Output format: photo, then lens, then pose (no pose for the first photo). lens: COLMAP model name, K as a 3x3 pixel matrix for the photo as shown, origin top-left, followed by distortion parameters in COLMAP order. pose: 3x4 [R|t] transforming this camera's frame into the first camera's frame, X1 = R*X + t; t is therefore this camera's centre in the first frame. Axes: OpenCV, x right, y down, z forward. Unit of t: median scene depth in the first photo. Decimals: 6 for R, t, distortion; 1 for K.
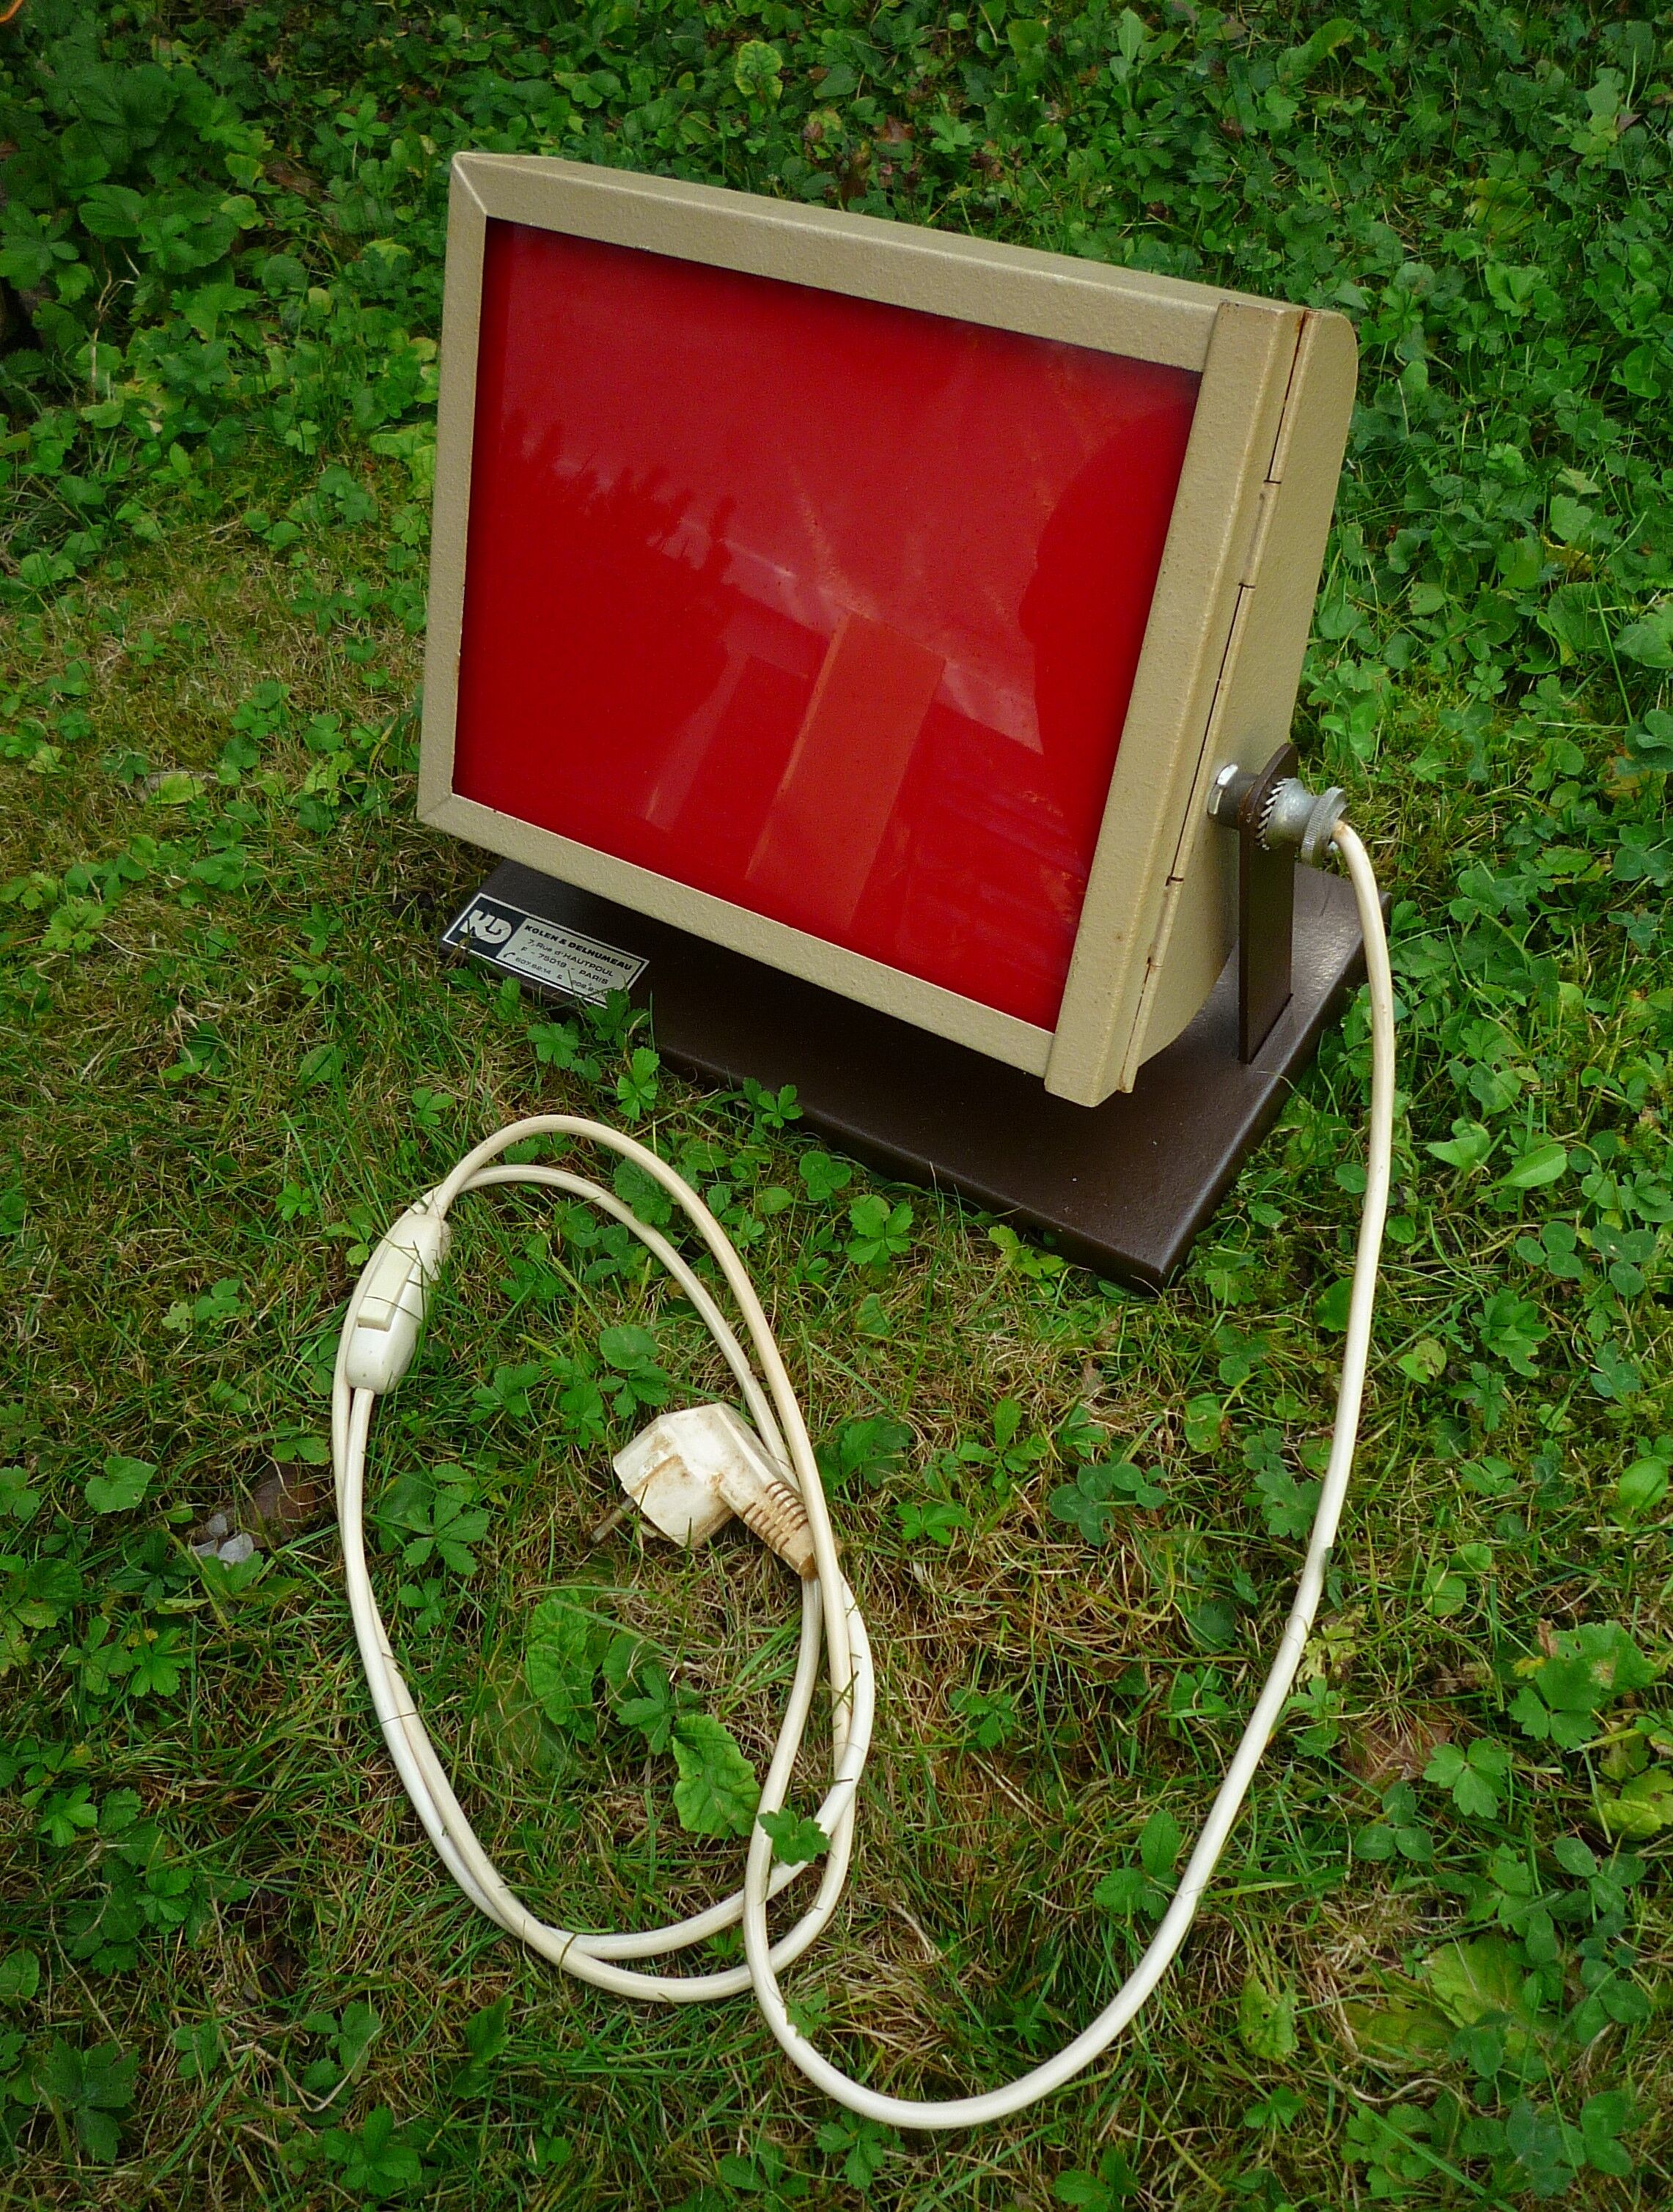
lens RADIAL K [[1802.2, 0, 836.5], [0, 1802.2, 1106.0], [0, 0, 1]] dist [0.002029, -0.038117]
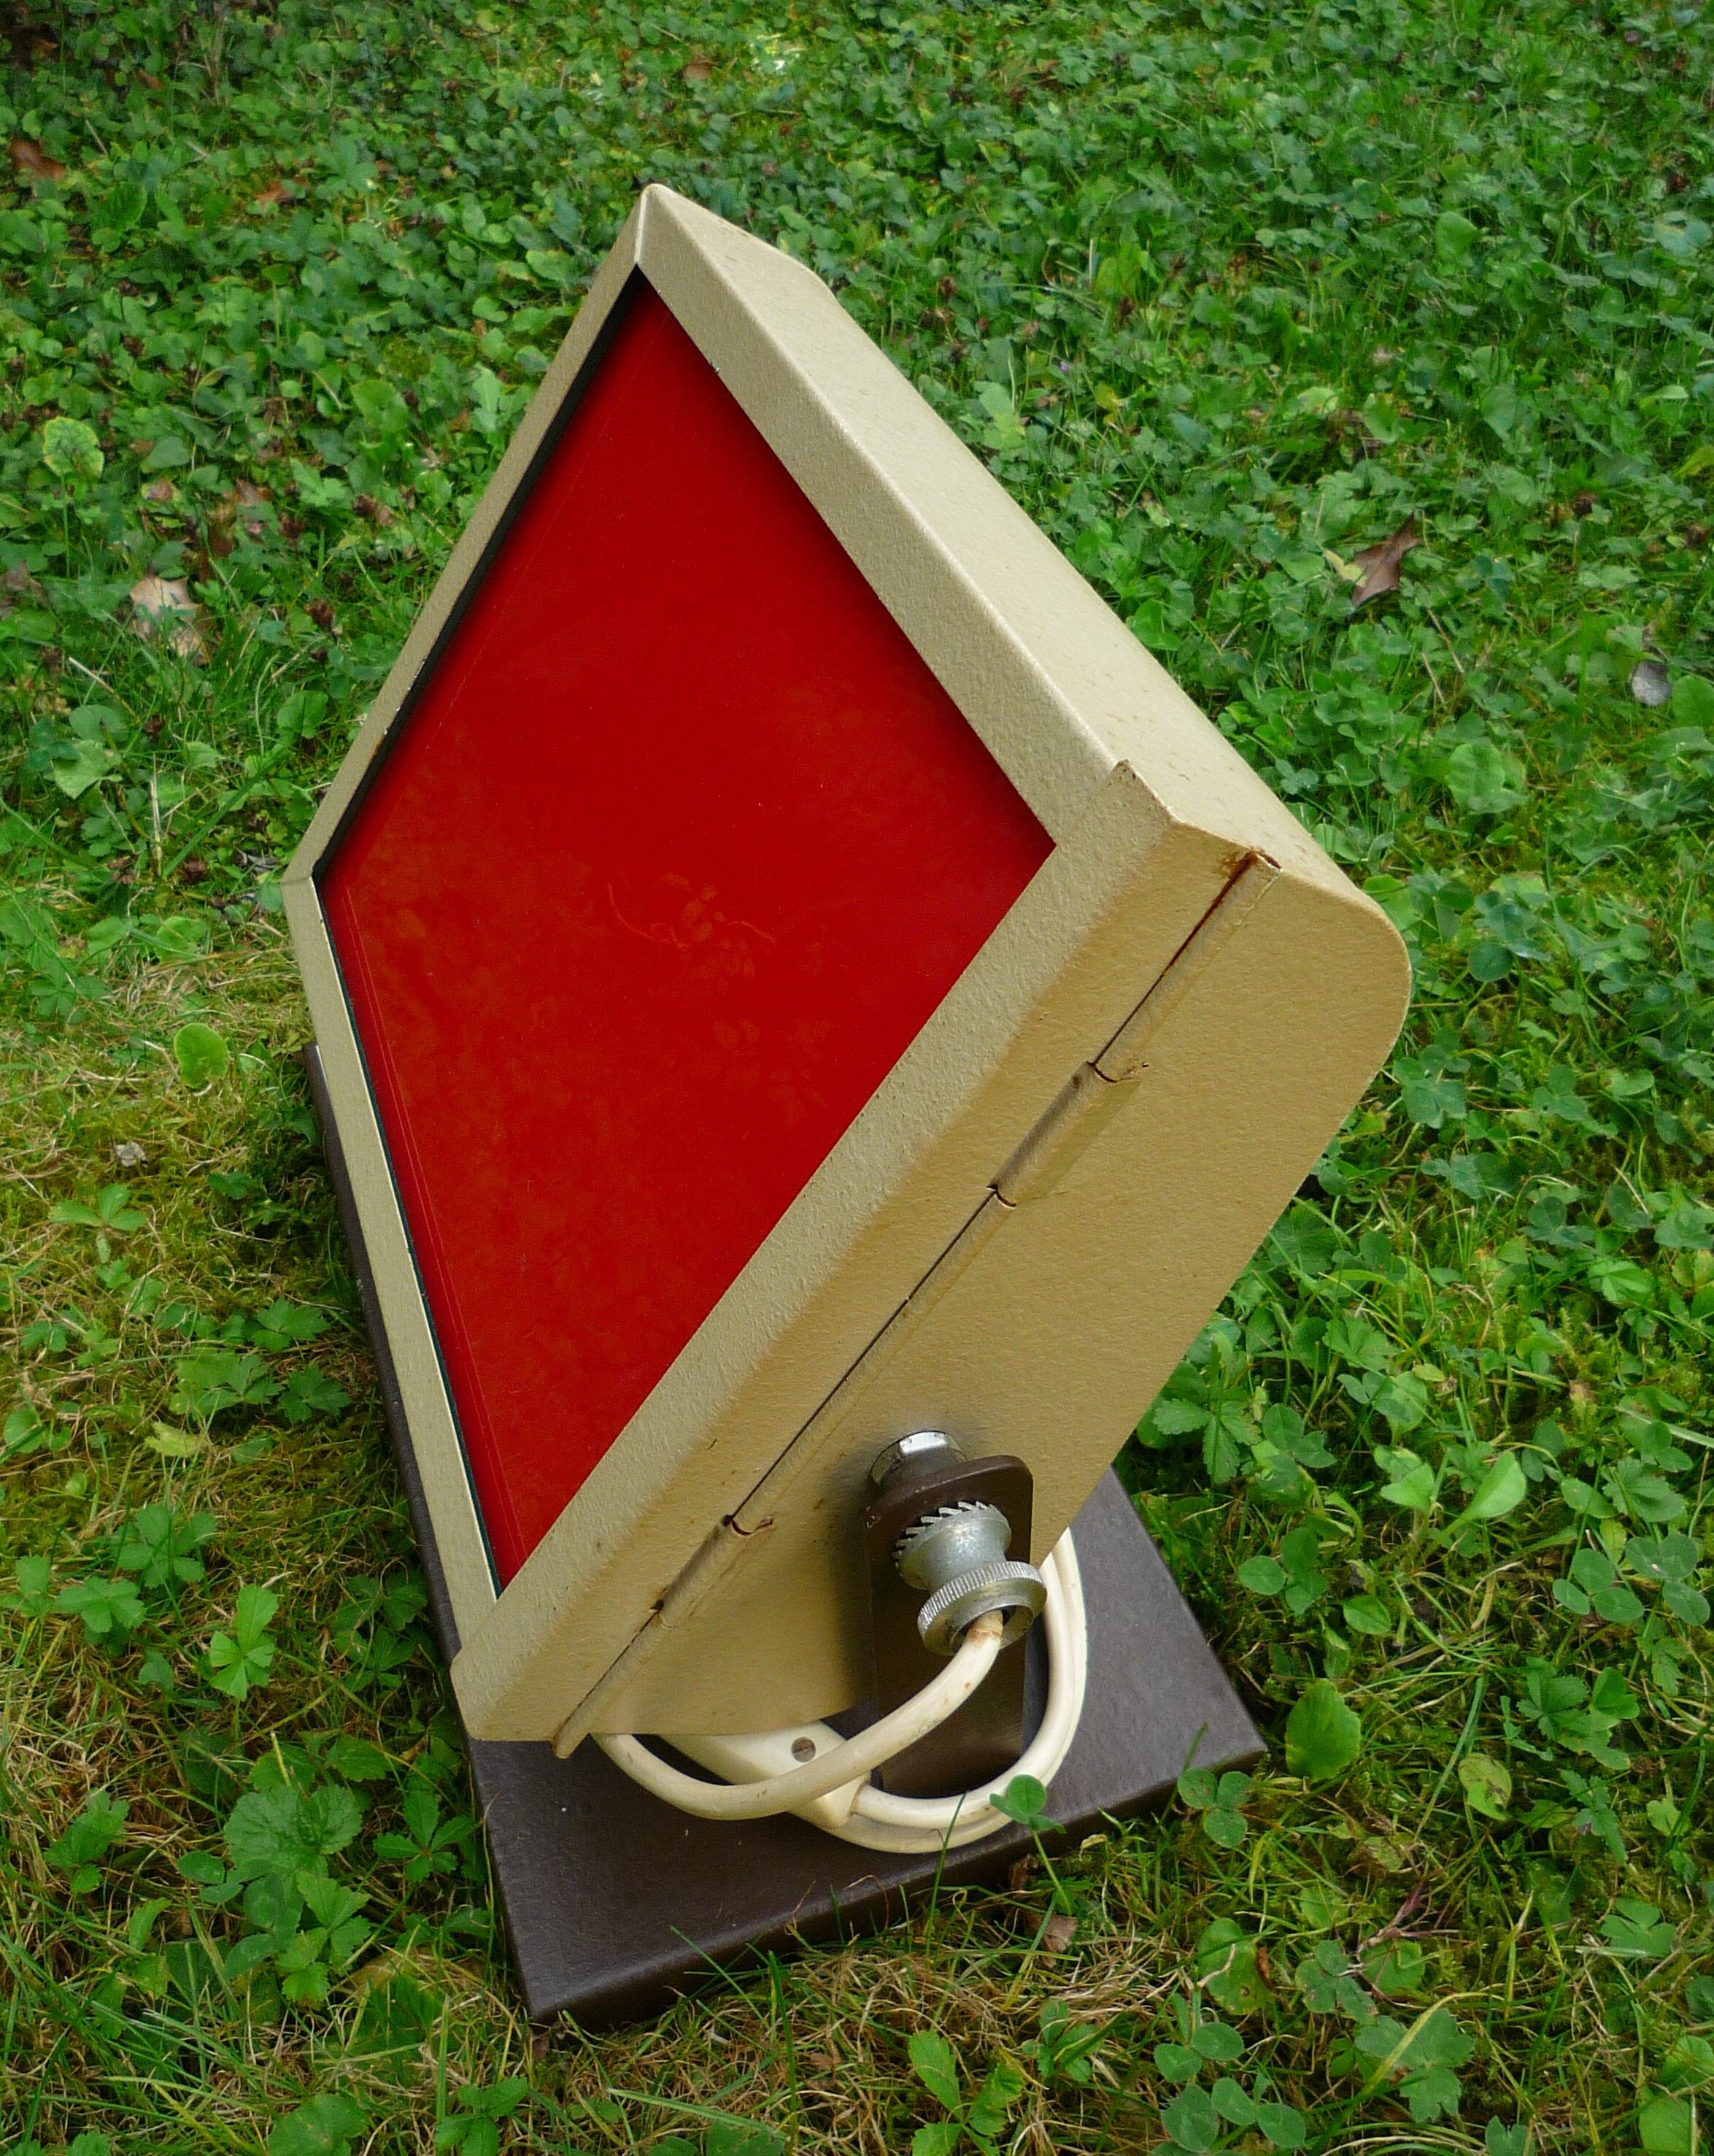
lens RADIAL K [[1878.8, 0, 777.4], [0, 1878.8, 1070.1], [0, 0, 1]] dist [0.009651, -0.056363]
pose [[0.933950, -0.154961, 0.322063, -0.067427], [0.229467, 0.950847, -0.207930, -0.020345], [-0.274011, 0.268099, 0.923602, 0.150765]]
